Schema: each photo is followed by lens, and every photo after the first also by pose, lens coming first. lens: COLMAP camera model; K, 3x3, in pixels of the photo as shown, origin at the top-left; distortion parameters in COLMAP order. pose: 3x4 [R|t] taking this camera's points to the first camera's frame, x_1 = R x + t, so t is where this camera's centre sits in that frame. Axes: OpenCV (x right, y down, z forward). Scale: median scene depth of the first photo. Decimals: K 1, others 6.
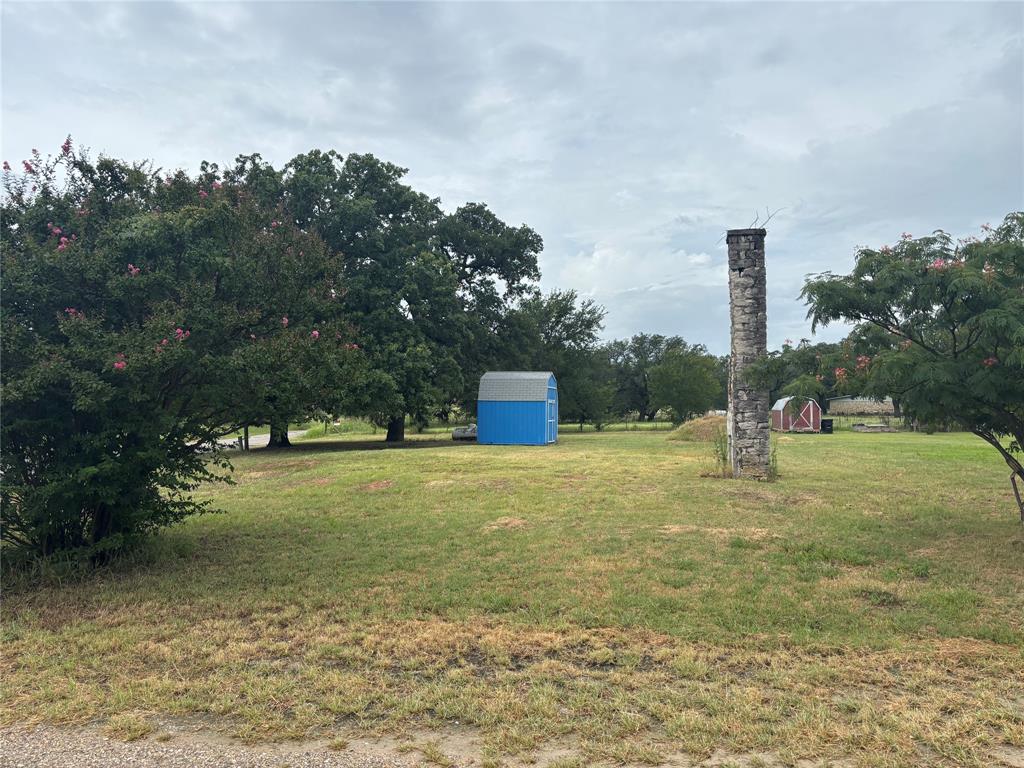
lens RADIAL K [[778.9, 0, 514.9], [0, 778.9, 388.3], [0, 0, 1]] dist [0.054154, -0.059213]
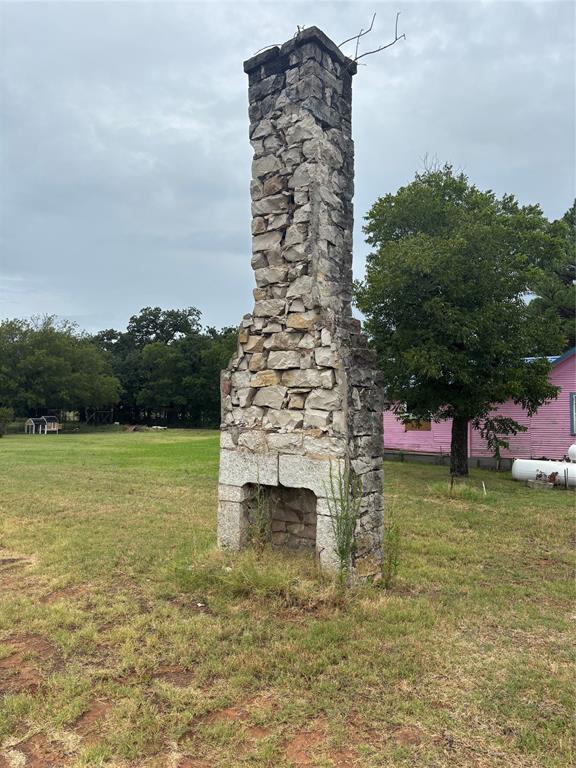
lens RADIAL K [[584.2, 0, 288.5], [0, 584.2, 385.1], [0, 0, 1]] dist [0.054154, -0.059213]
pose [[0.408851, 0.052613, 0.911083, -0.017349], [-0.034755, 0.998510, -0.042065, 0.009942], [-0.911939, -0.014466, 0.410071, 0.532039]]
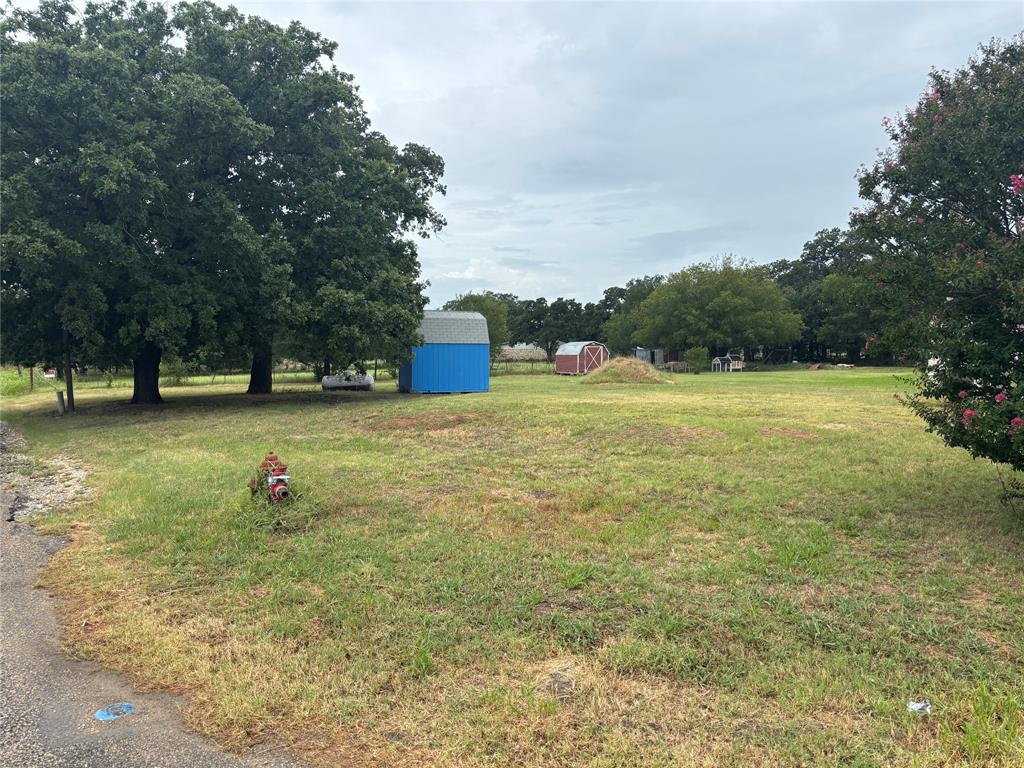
lens RADIAL K [[778.9, 0, 521.2], [0, 778.9, 387.2], [0, 0, 1]] dist [0.054154, -0.059213]
pose [[0.841224, -0.024689, 0.540123, -0.565600], [-0.009417, 0.998136, 0.060291, 0.013856], [-0.540605, -0.055804, 0.839424, 0.221648]]
